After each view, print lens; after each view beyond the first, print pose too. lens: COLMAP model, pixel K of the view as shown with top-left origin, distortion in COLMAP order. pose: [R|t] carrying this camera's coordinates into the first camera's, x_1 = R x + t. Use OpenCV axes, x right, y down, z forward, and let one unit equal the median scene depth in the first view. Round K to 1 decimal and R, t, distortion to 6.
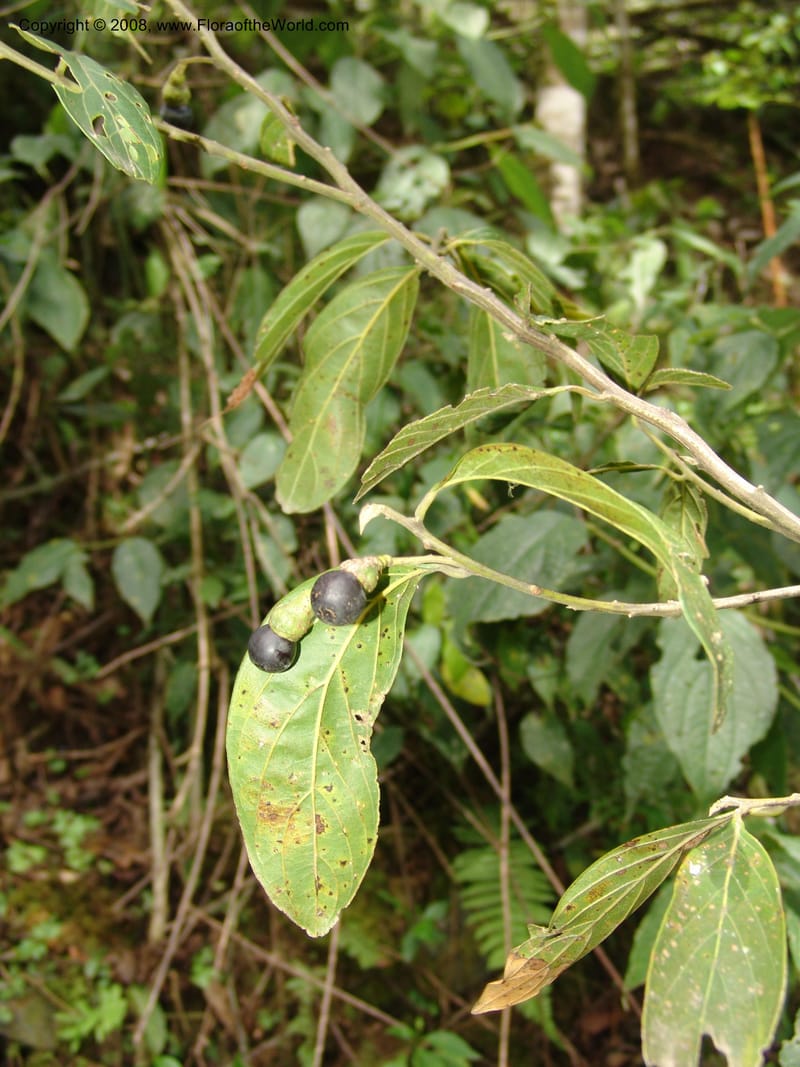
lens RADIAL K [[1385.9, 0, 400.0], [0, 1385.9, 533.5], [0, 0, 1]] dist [-0.001638, 0.021831]
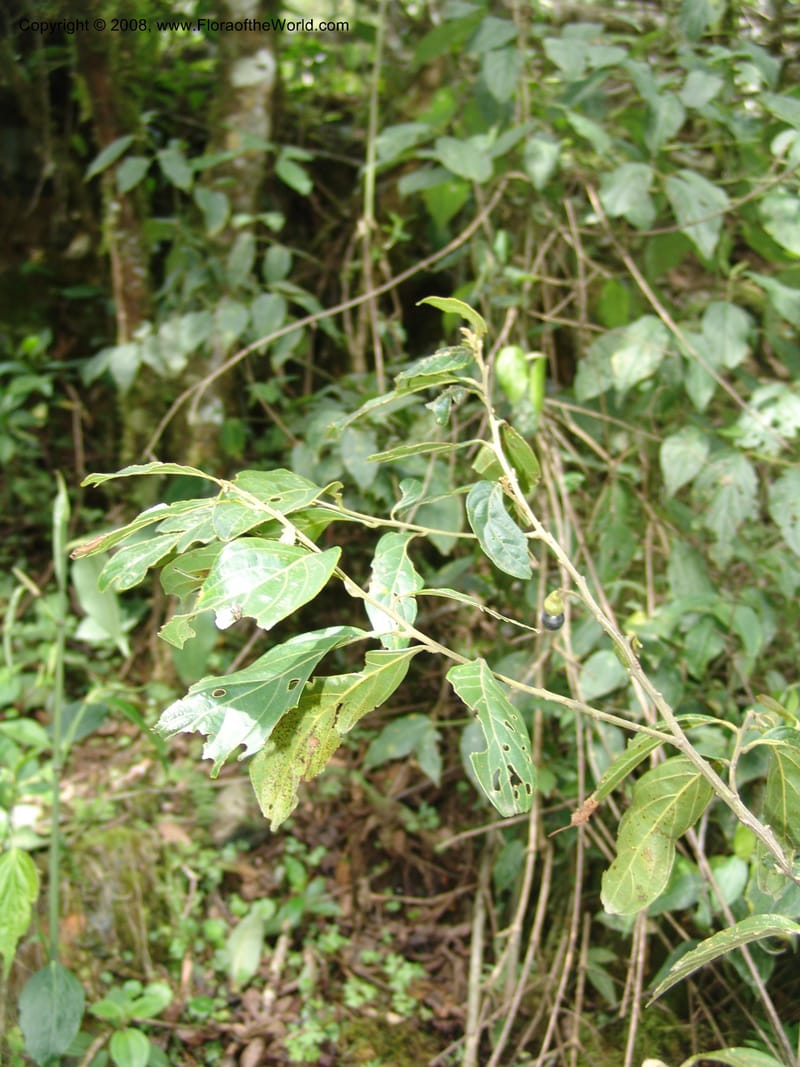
lens RADIAL K [[1385.9, 0, 400.0], [0, 1385.9, 533.5], [0, 0, 1]] dist [-0.001638, 0.021831]
pose [[0.964298, 0.097289, -0.246303, 0.006011], [-0.110150, 0.993151, -0.038956, -0.098935], [0.240826, 0.064696, 0.968410, -0.117135]]
